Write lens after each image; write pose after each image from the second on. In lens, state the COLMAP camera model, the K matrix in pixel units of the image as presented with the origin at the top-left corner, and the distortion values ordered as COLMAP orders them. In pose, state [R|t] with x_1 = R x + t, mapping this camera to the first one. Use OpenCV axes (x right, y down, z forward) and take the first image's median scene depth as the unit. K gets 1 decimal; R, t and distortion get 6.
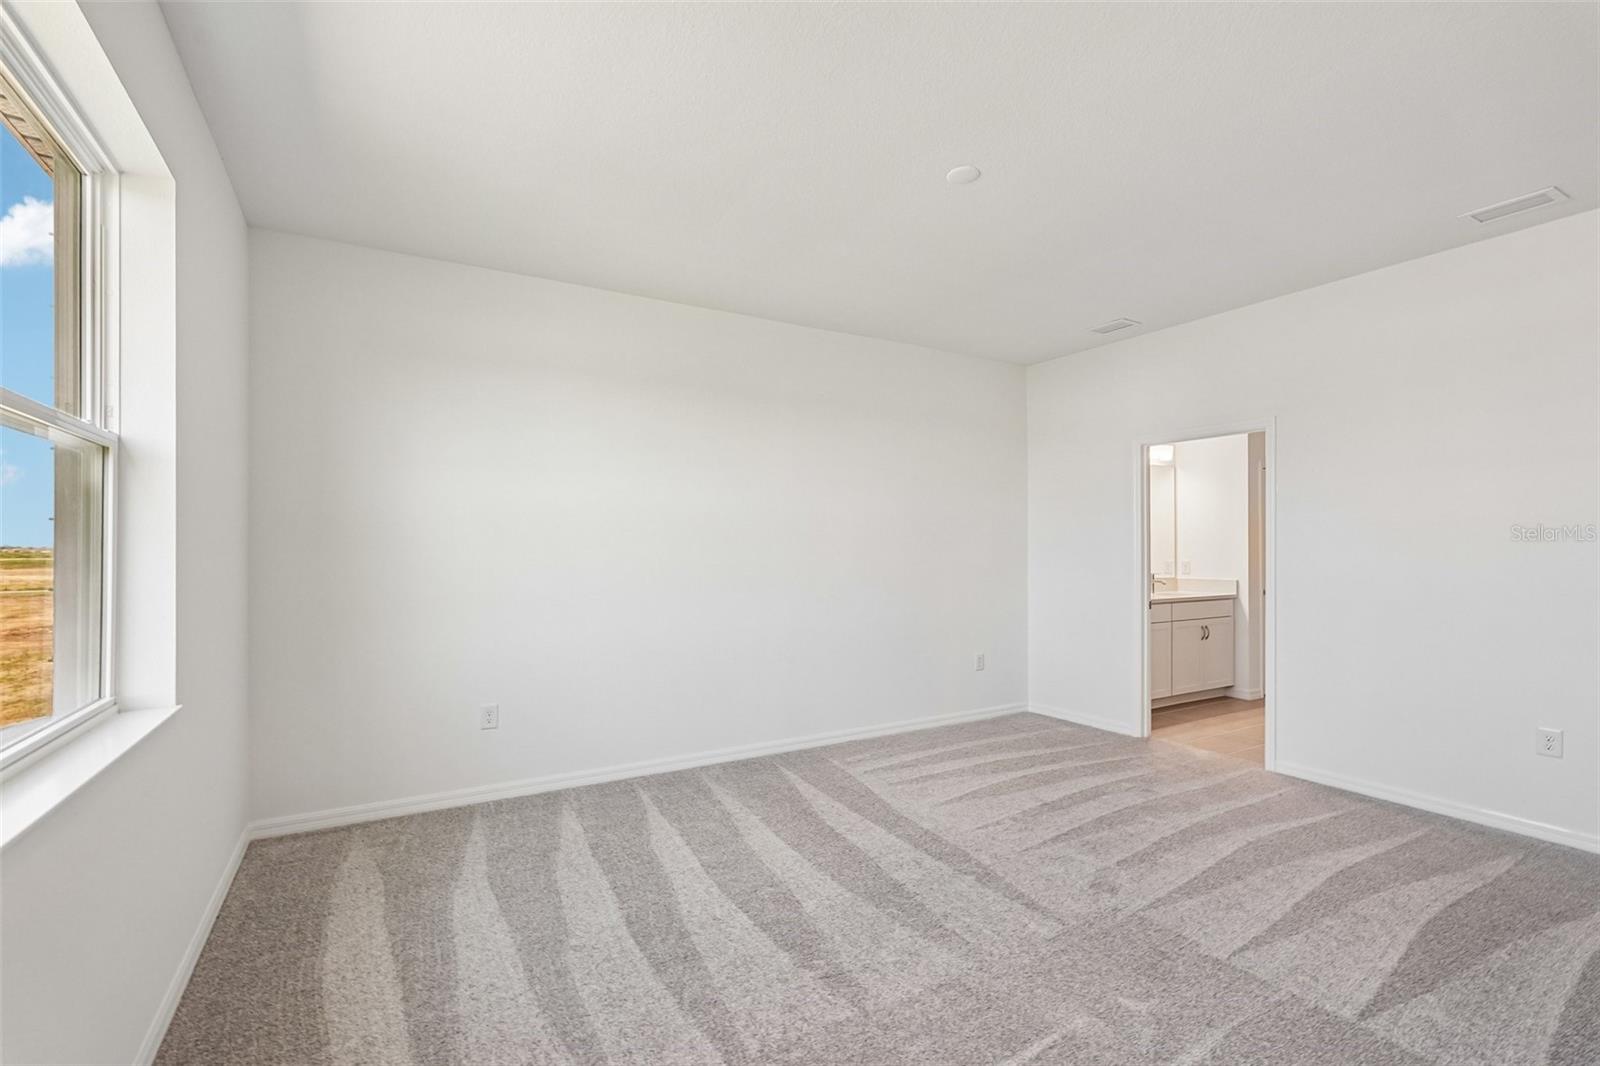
lens RADIAL K [[719.3, 0, 801.5], [0, 719.3, 546.2], [0, 0, 1]] dist [-0.002656, 0.000096]
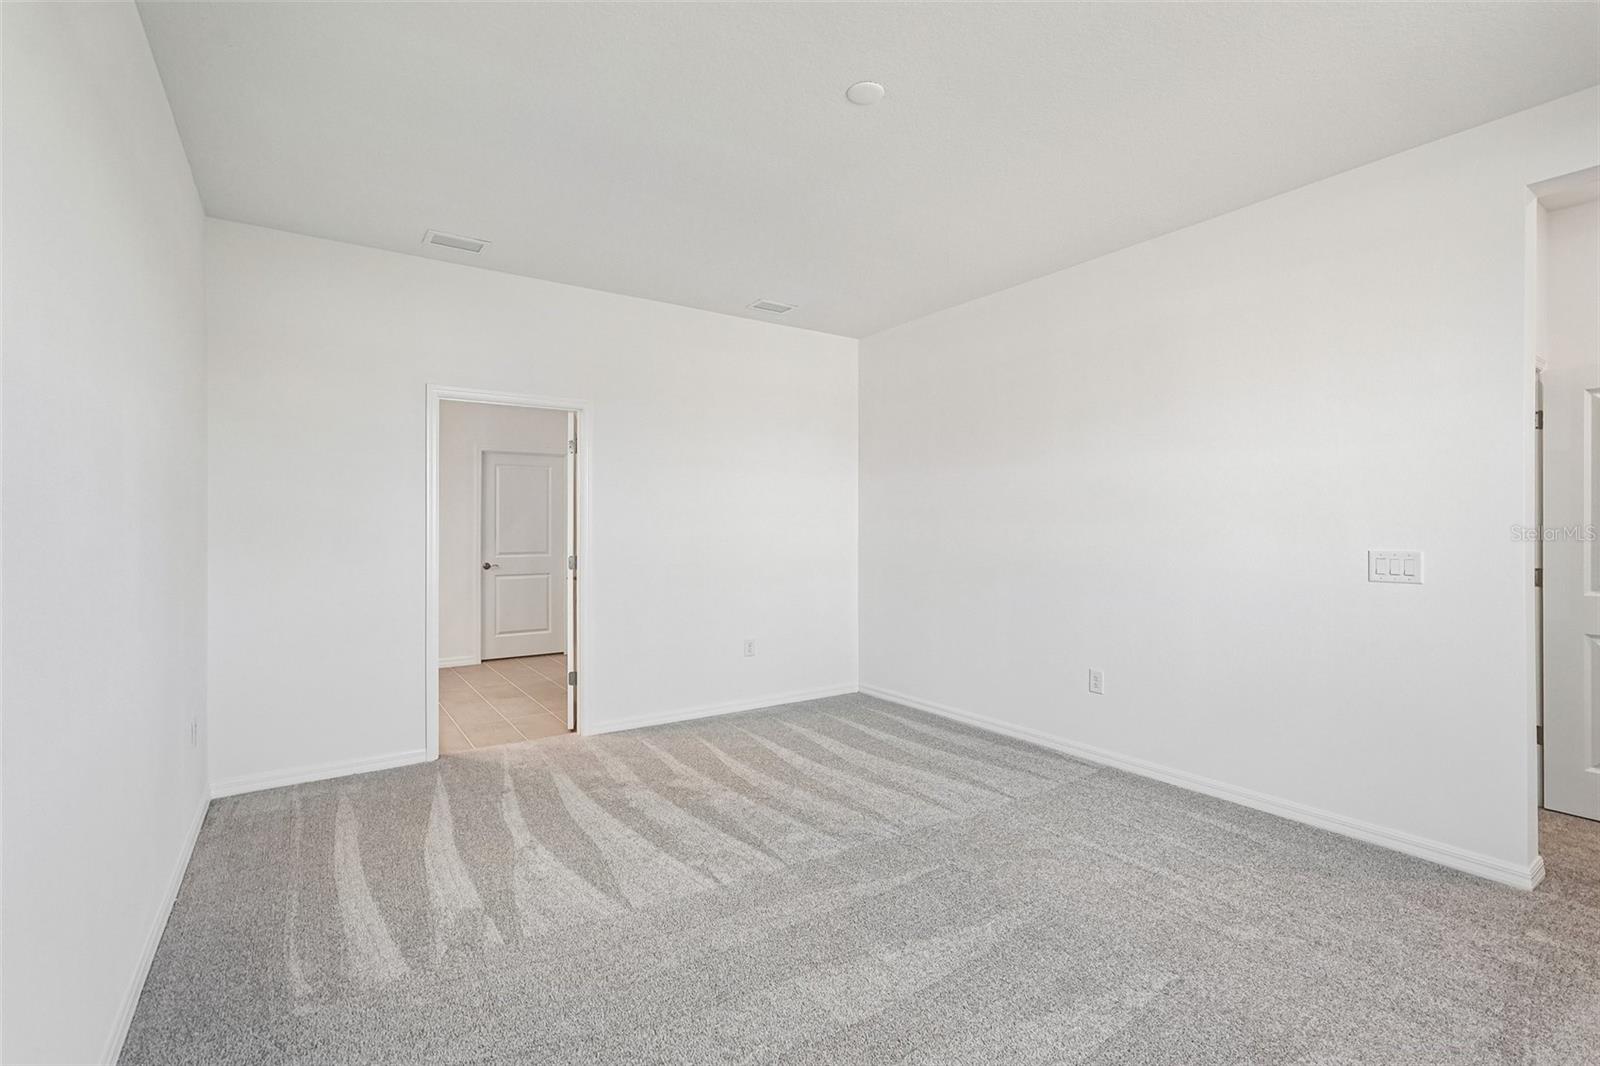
lens RADIAL K [[719.3, 0, 801.5], [0, 719.3, 546.2], [0, 0, 1]] dist [-0.002656, 0.000096]
pose [[-0.072578, -0.026014, 0.997023, -0.464025], [-0.004773, 0.999657, 0.025735, 0.003245], [-0.997351, -0.002891, -0.072677, 0.832797]]
